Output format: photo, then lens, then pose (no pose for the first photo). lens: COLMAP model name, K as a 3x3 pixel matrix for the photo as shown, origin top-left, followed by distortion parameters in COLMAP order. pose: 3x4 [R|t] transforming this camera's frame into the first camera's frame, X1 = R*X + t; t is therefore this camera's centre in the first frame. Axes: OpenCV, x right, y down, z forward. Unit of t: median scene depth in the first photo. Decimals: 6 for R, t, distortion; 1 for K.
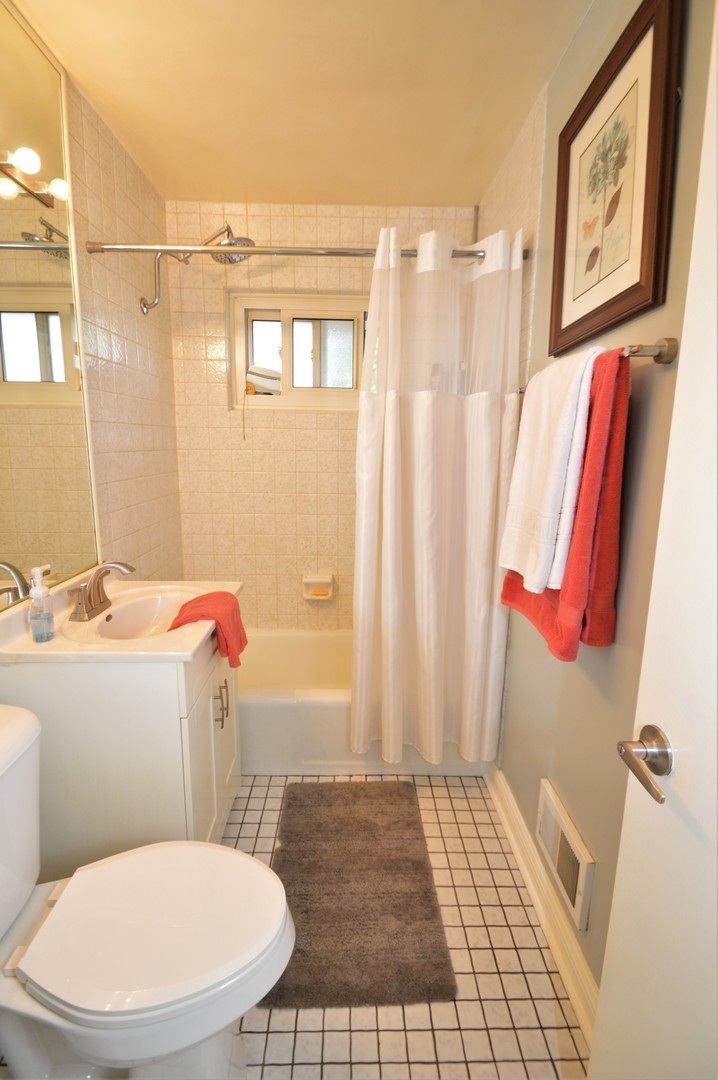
lens RADIAL K [[478.2, 0, 360.0], [0, 478.2, 531.9], [0, 0, 1]] dist [0.012917, -0.016469]
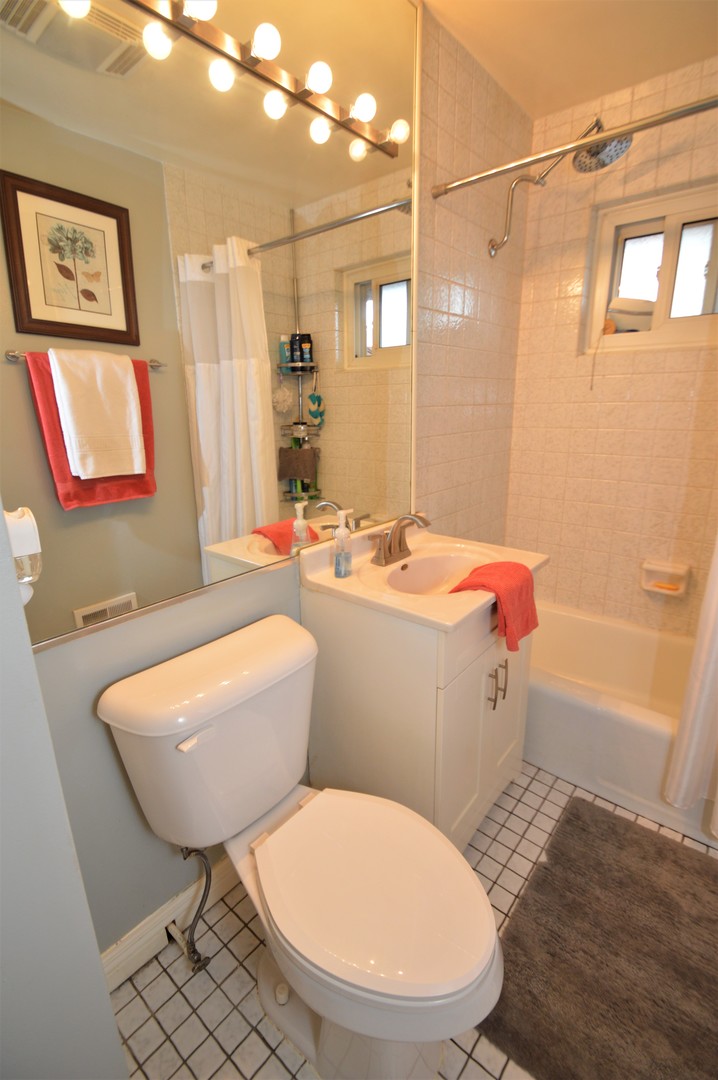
lens RADIAL K [[478.2, 0, 360.0], [0, 478.2, 531.9], [0, 0, 1]] dist [0.012917, -0.016469]
pose [[0.754420, 0.147055, -0.639708, 0.039189], [-0.094447, 0.988759, 0.115911, -0.005088], [0.649562, -0.027027, 0.759828, 0.108788]]
